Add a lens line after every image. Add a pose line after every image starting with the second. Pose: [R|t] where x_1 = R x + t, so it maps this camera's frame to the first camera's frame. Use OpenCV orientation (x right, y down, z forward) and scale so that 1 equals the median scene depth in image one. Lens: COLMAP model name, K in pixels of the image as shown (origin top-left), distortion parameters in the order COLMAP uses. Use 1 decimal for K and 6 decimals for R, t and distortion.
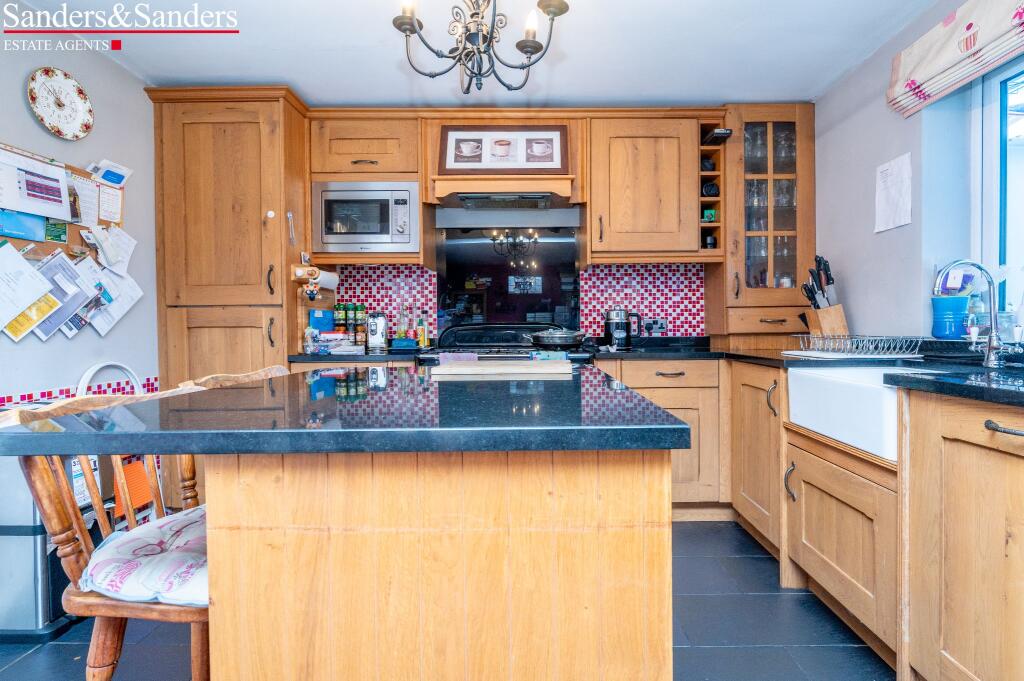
lens RADIAL K [[476.6, 0, 522.2], [0, 476.6, 336.7], [0, 0, 1]] dist [-0.015506, 0.000179]
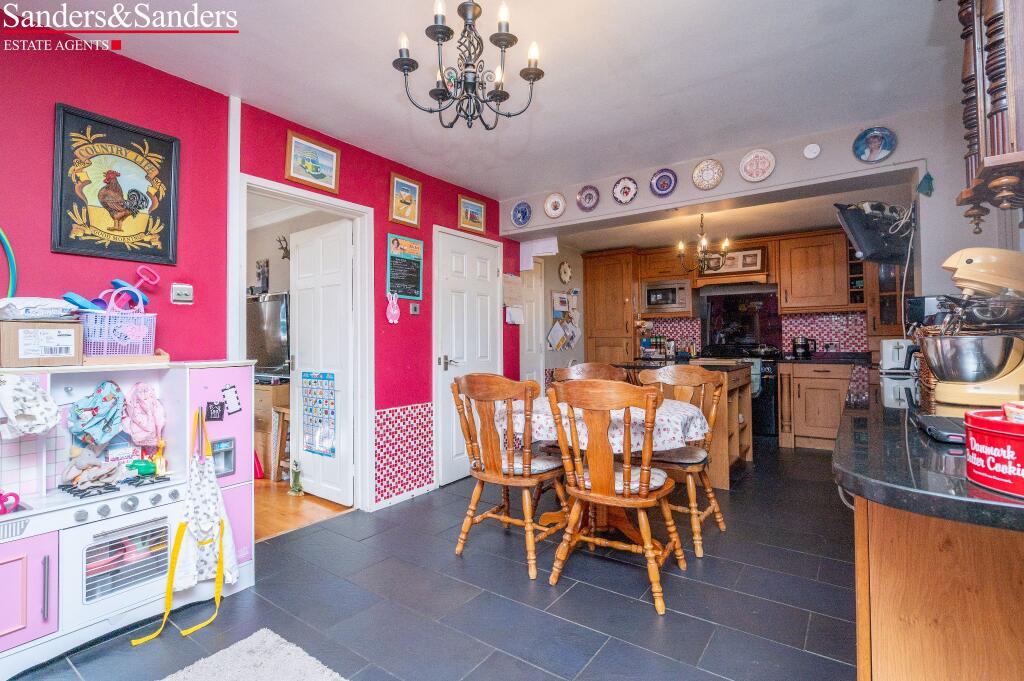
lens RADIAL K [[476.6, 0, 519.4], [0, 476.6, 335.8], [0, 0, 1]] dist [-0.015506, 0.000179]
pose [[0.826977, -0.007107, -0.562191, 0.351662], [-0.009101, 0.999620, -0.026024, -0.004589], [0.562162, 0.026638, 0.826598, -1.205103]]
